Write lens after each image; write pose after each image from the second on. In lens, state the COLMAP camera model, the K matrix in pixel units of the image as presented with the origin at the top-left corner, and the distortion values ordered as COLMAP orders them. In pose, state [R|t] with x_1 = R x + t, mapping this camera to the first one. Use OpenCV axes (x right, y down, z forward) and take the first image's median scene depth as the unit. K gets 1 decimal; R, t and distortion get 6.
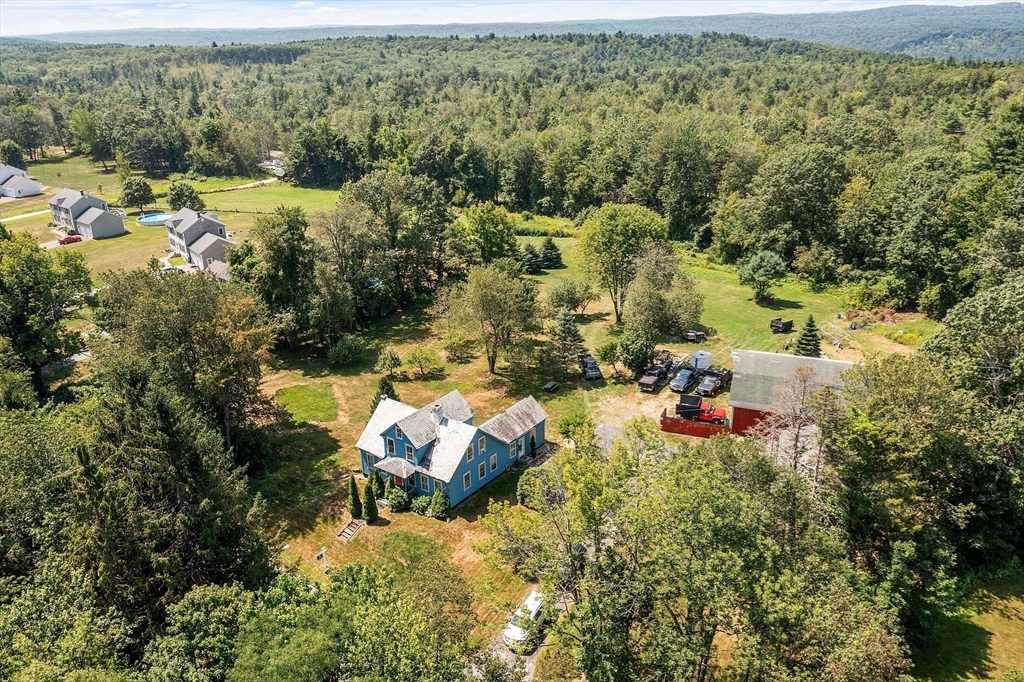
lens RADIAL K [[818.4, 0, 512.0], [0, 818.4, 341.0], [0, 0, 1]] dist [-0.009703, 0.001129]
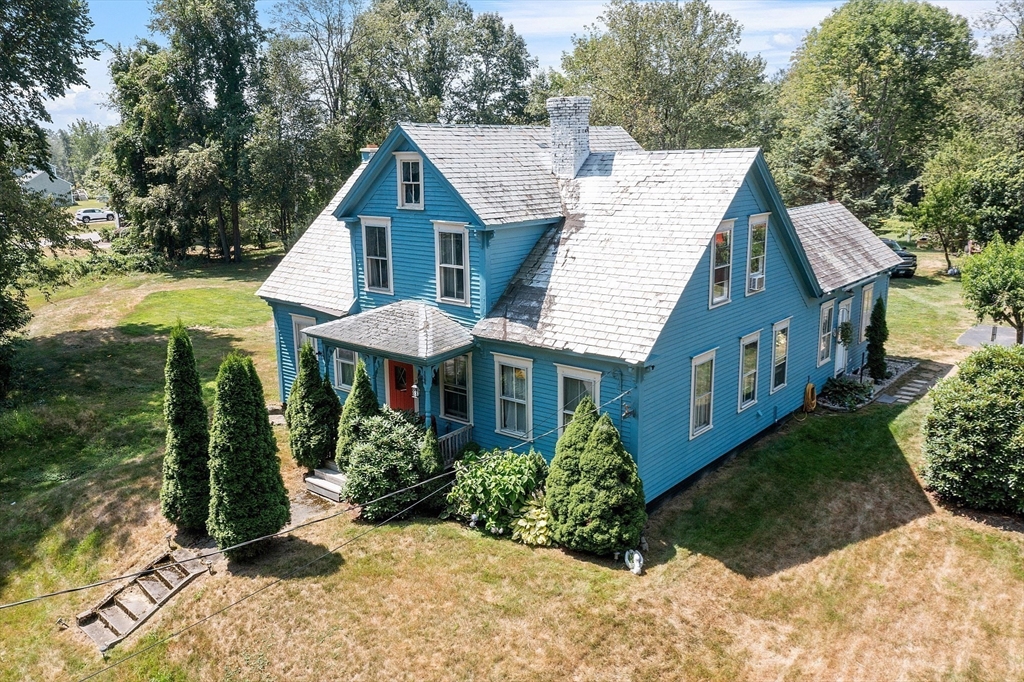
lens RADIAL K [[818.4, 0, 512.0], [0, 818.4, 341.0], [0, 0, 1]] dist [-0.009703, 0.001129]
pose [[0.997944, 0.021546, -0.060366, -0.094907], [-0.029784, 0.989834, -0.139072, 0.191509], [0.056756, 0.140584, 0.988441, 0.785118]]
